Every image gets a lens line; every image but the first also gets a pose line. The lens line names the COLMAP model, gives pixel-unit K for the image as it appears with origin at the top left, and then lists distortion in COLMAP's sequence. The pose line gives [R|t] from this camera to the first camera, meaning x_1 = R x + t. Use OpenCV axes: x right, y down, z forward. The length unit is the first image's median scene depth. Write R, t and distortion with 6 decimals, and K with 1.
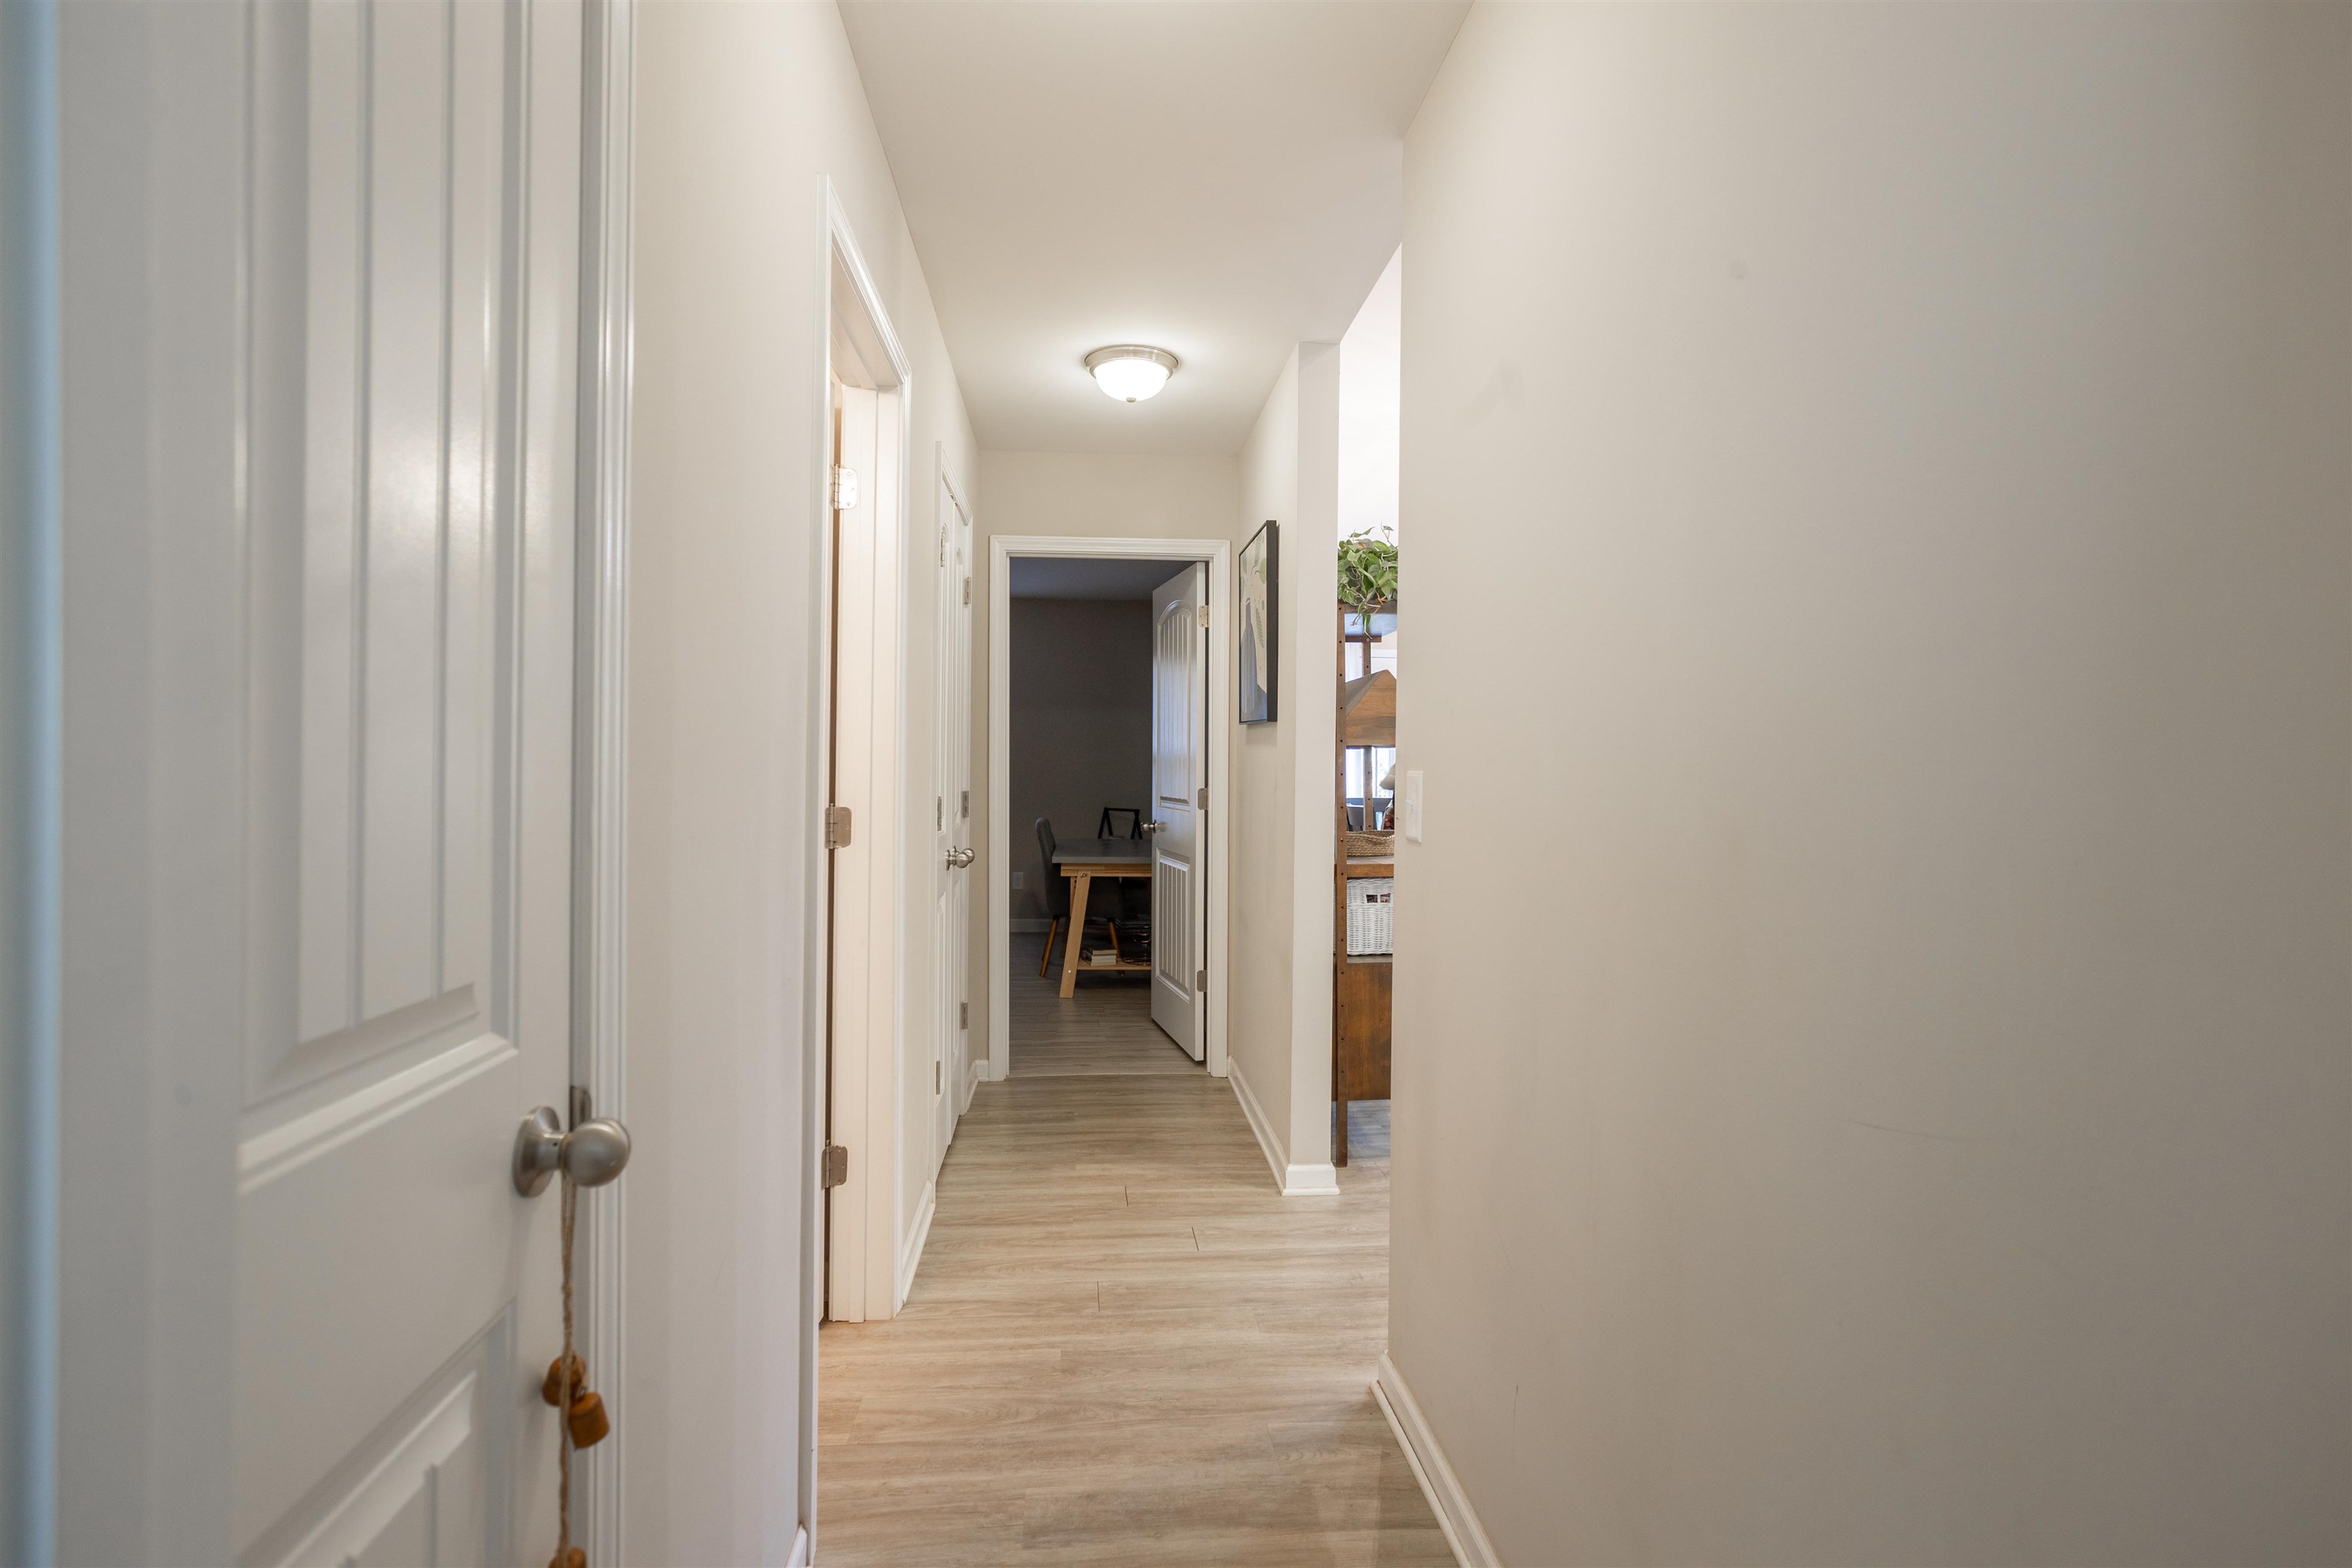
lens RADIAL K [[1153.6, 0, 1175.8], [0, 1153.6, 773.3], [0, 0, 1]] dist [-0.000658, -0.000038]
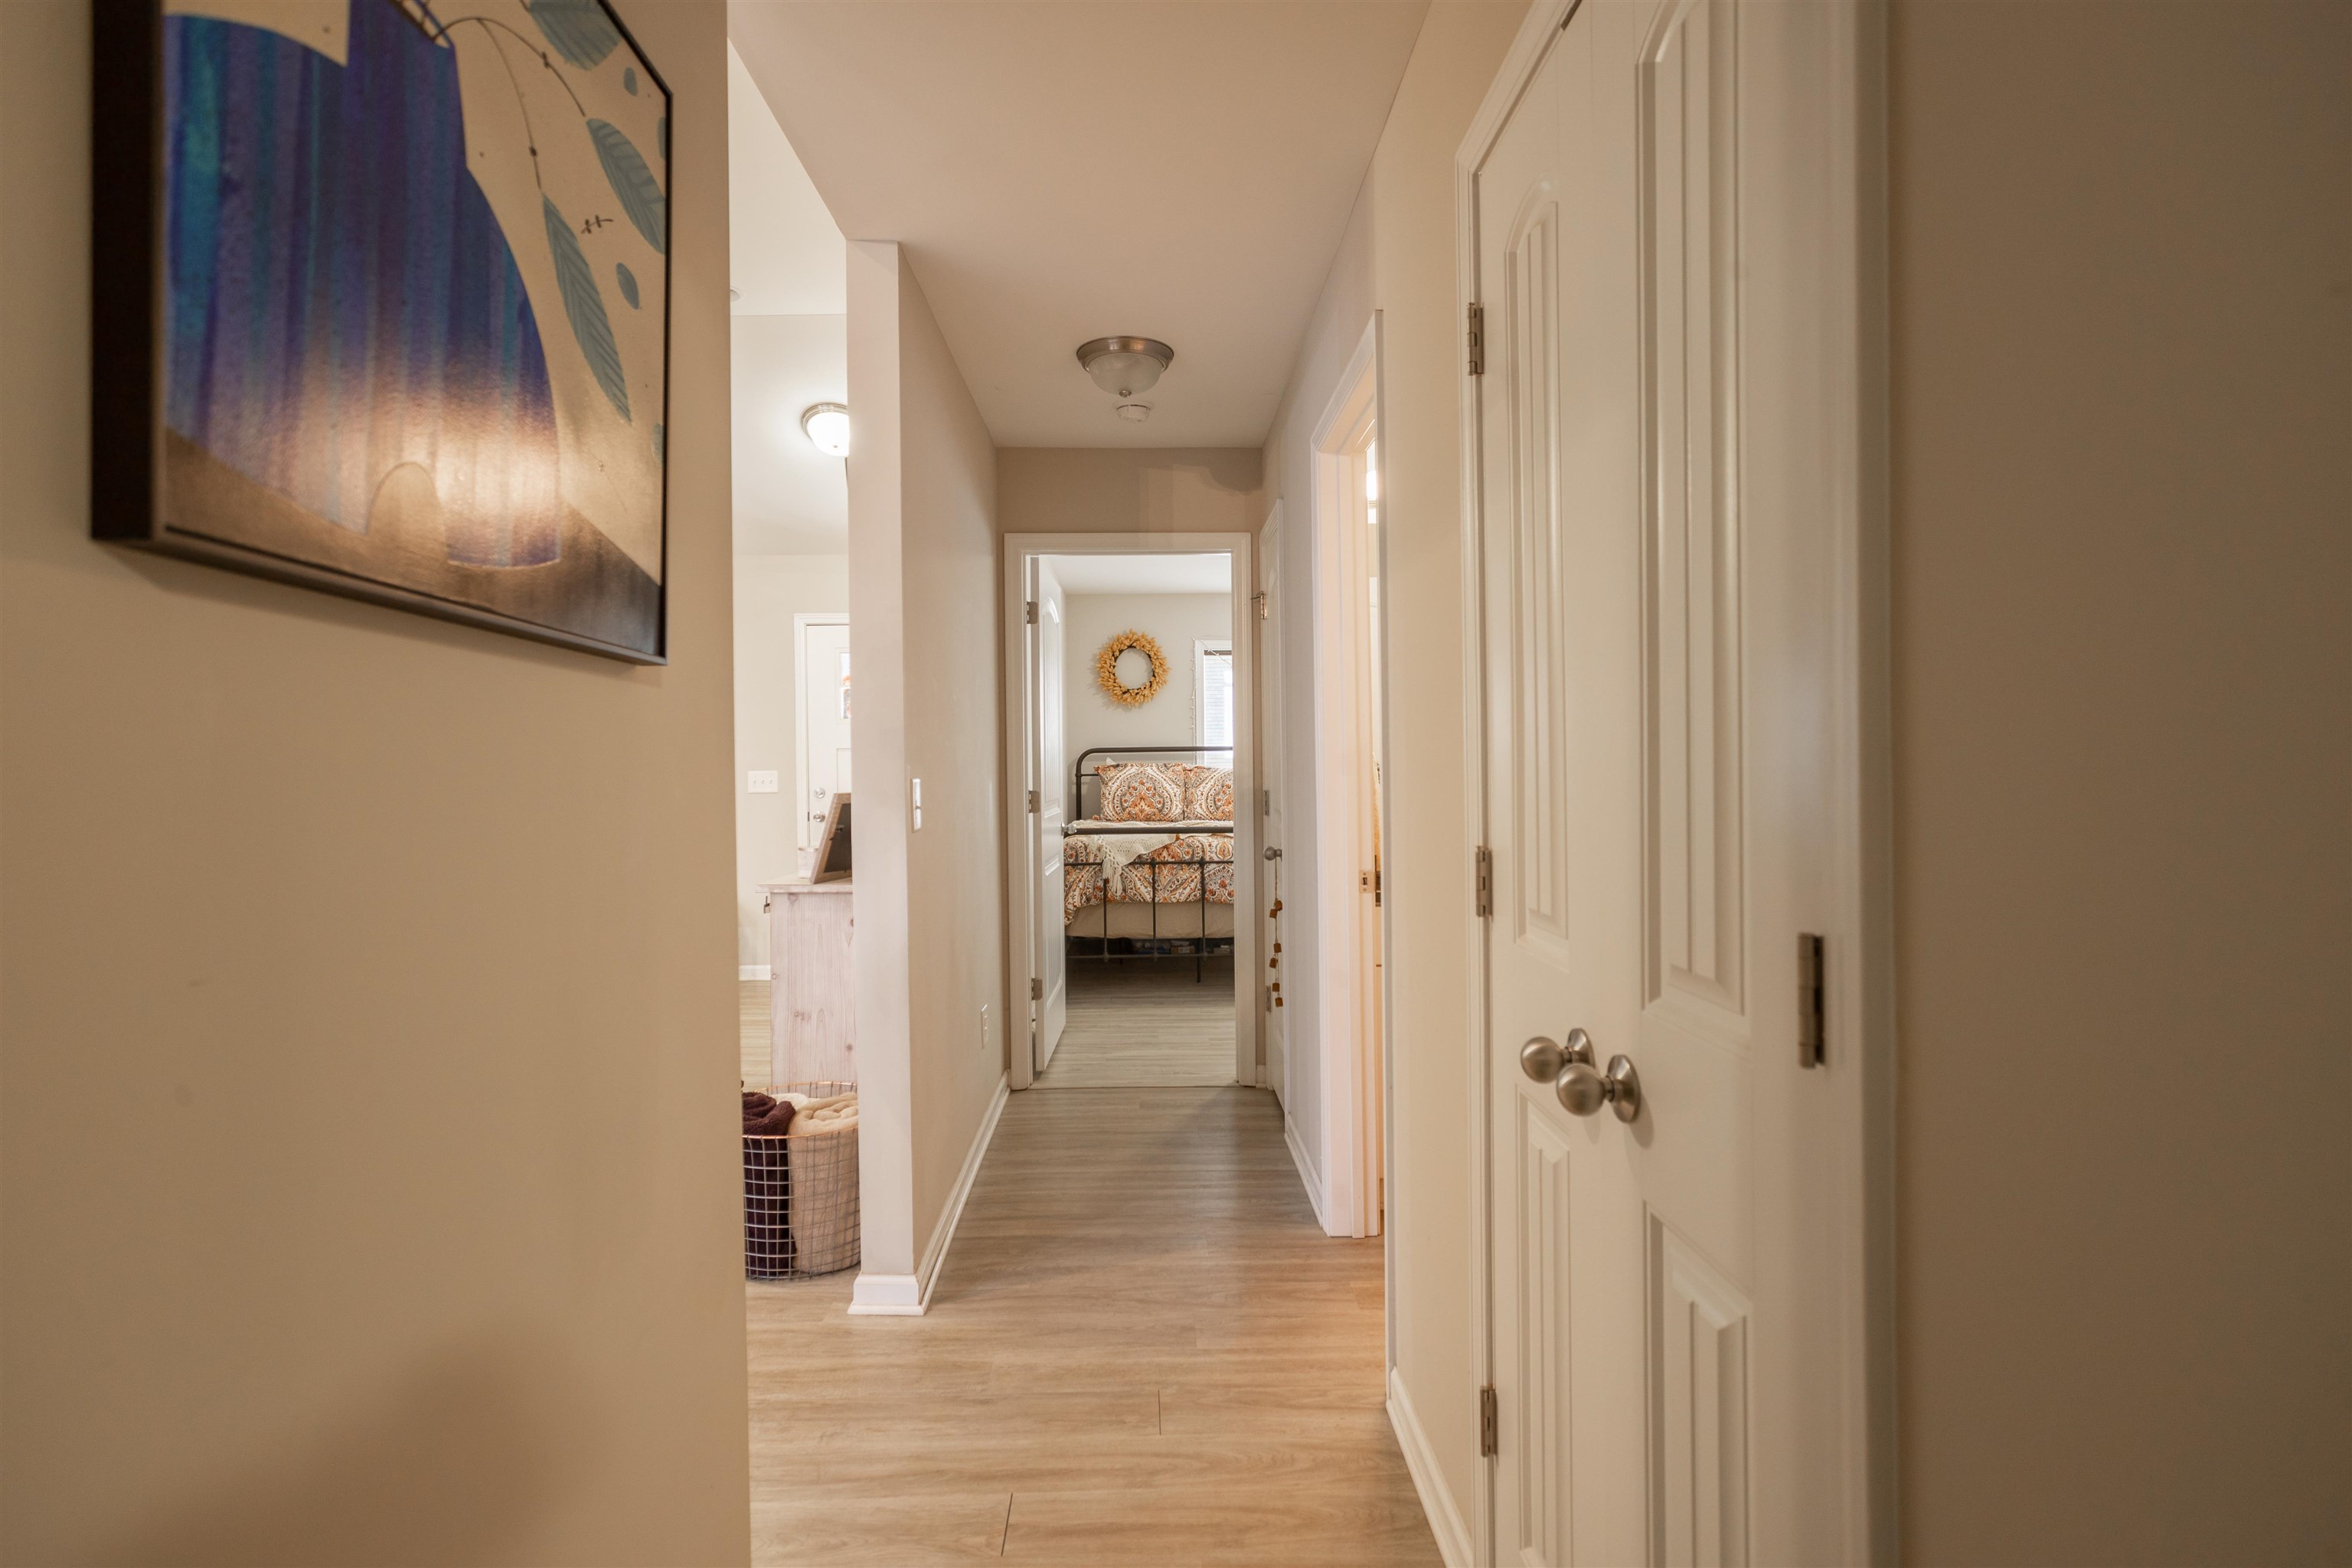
lens RADIAL K [[1153.6, 0, 1179.3], [0, 1153.6, 769.5], [0, 0, 1]] dist [-0.000658, -0.000038]
pose [[-0.998540, 0.004116, 0.053855, -0.133023], [0.004675, 0.999936, 0.010267, -0.020684], [-0.053809, 0.010503, -0.998496, 1.896009]]
